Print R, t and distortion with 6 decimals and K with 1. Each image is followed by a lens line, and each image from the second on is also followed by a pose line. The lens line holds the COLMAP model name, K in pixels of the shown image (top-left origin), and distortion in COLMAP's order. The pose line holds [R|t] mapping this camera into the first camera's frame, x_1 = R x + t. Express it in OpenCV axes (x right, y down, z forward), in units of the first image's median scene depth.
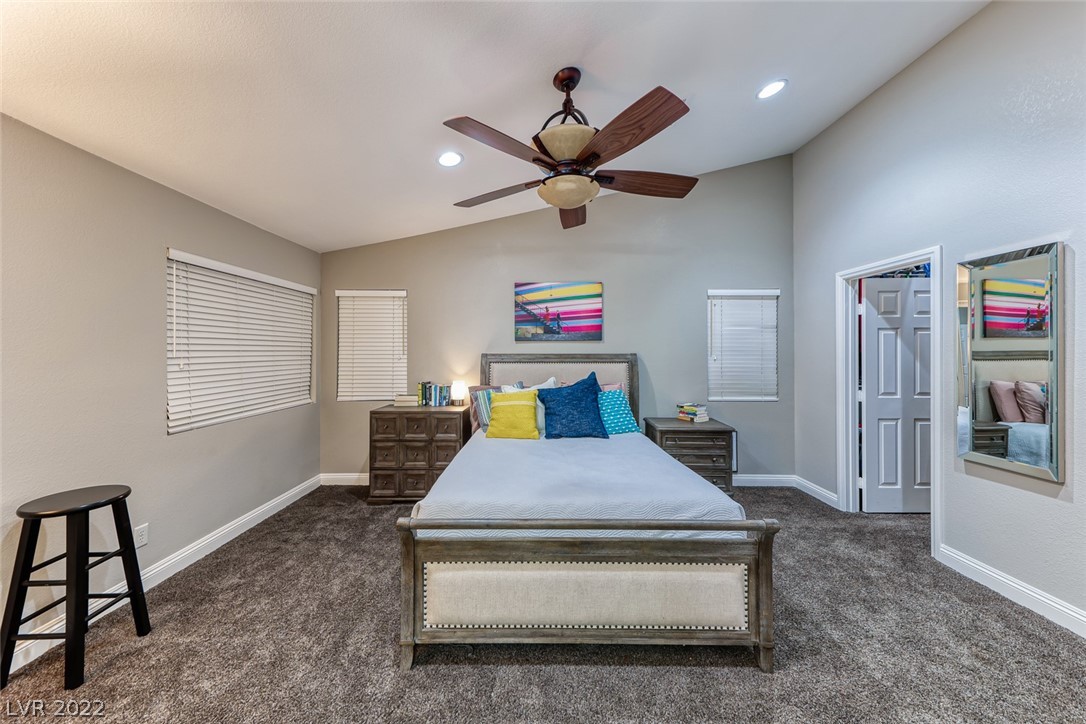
lens RADIAL K [[367.3, 0, 540.9], [0, 367.3, 359.0], [0, 0, 1]] dist [0.028455, -0.009947]
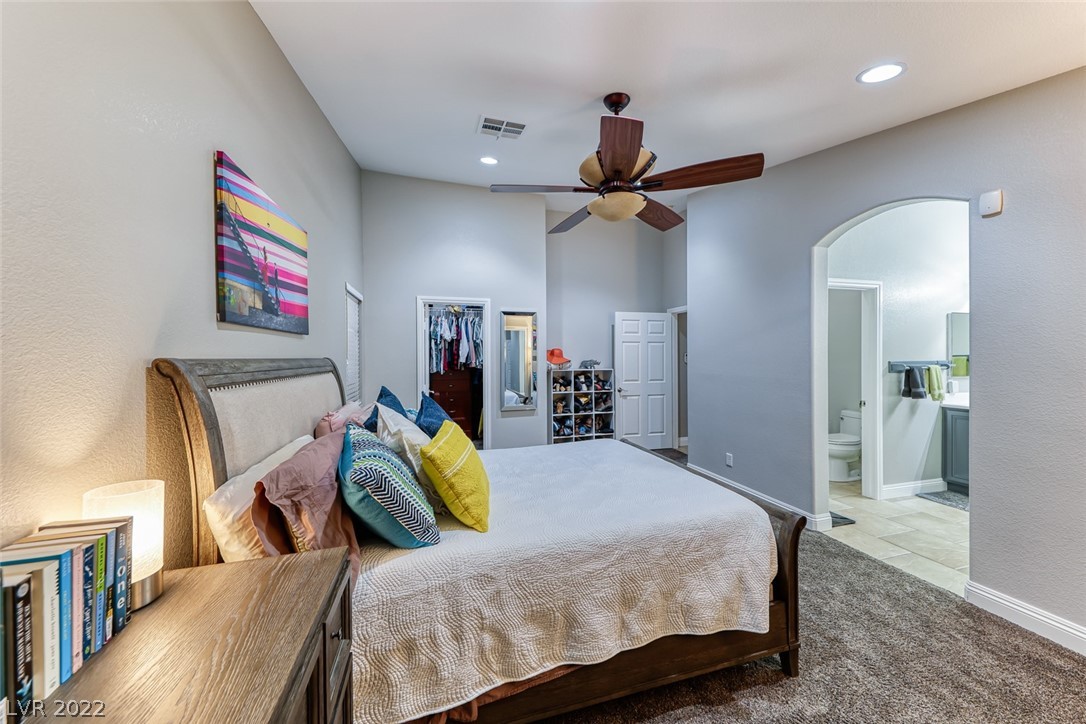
lens RADIAL K [[367.3, 0, 540.9], [0, 367.3, 359.0], [0, 0, 1]] dist [0.028455, -0.009947]
pose [[-0.262815, -0.005799, 0.964829, -0.488133], [0.013409, 0.999863, 0.009662, -0.012957], [-0.964753, 0.015477, -0.262701, 0.807198]]
